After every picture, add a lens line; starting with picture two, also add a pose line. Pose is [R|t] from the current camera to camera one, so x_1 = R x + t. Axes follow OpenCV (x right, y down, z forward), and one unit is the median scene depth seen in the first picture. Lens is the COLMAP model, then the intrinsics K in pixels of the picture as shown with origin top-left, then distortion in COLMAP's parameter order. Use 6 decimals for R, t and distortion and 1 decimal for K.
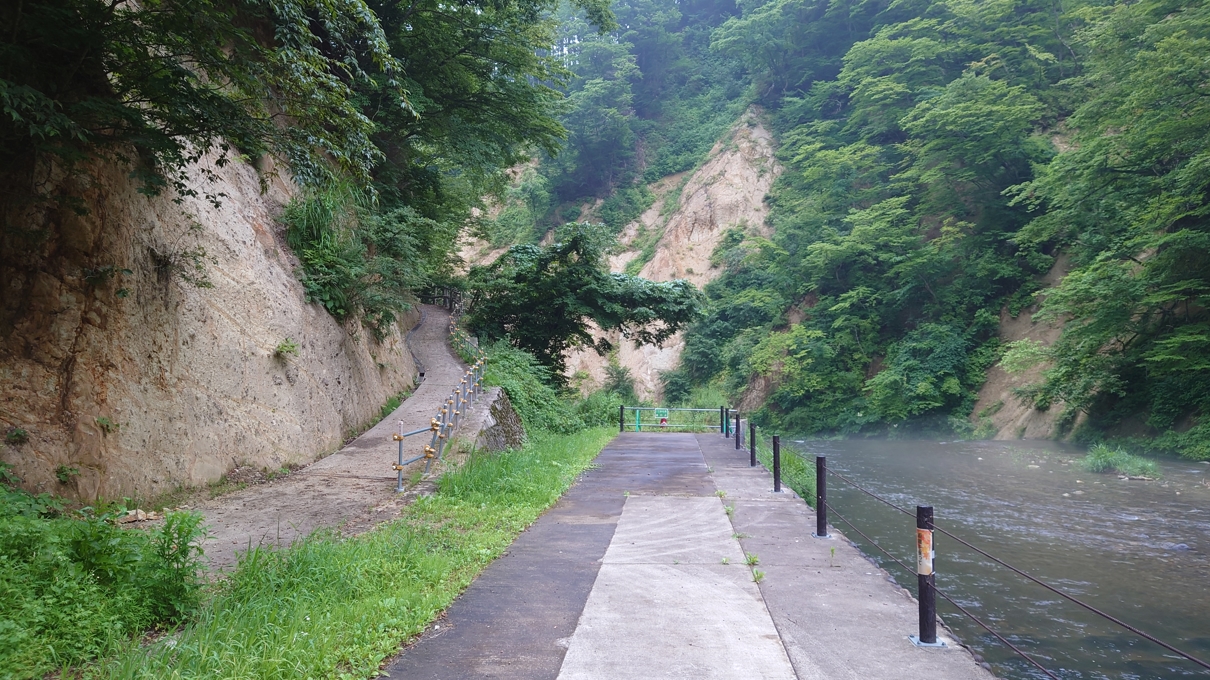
lens RADIAL K [[863.5, 0, 607.7], [0, 863.5, 340.9], [0, 0, 1]] dist [0.032435, -0.000081]
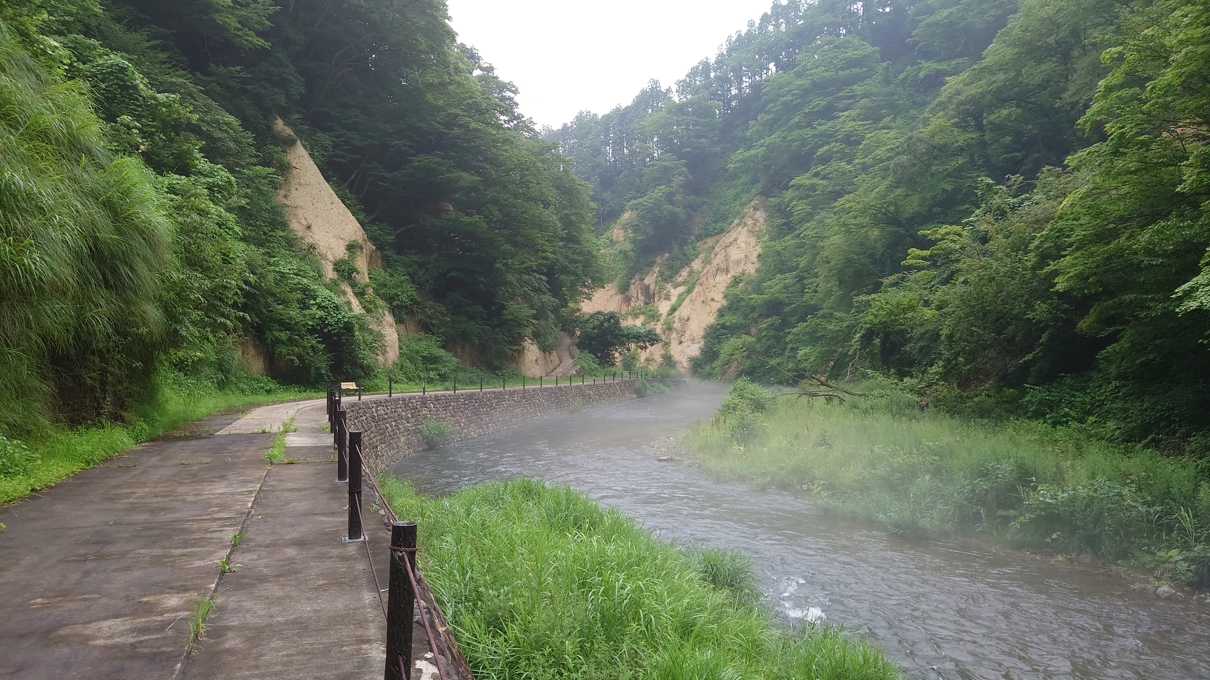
lens RADIAL K [[863.5, 0, 604.3], [0, 863.5, 340.5], [0, 0, 1]] dist [0.032435, -0.000081]
pose [[0.985801, -0.002067, -0.167903, 0.164866], [0.006266, 0.999681, 0.024485, -0.039910], [0.167799, -0.025189, 0.985499, -0.729511]]
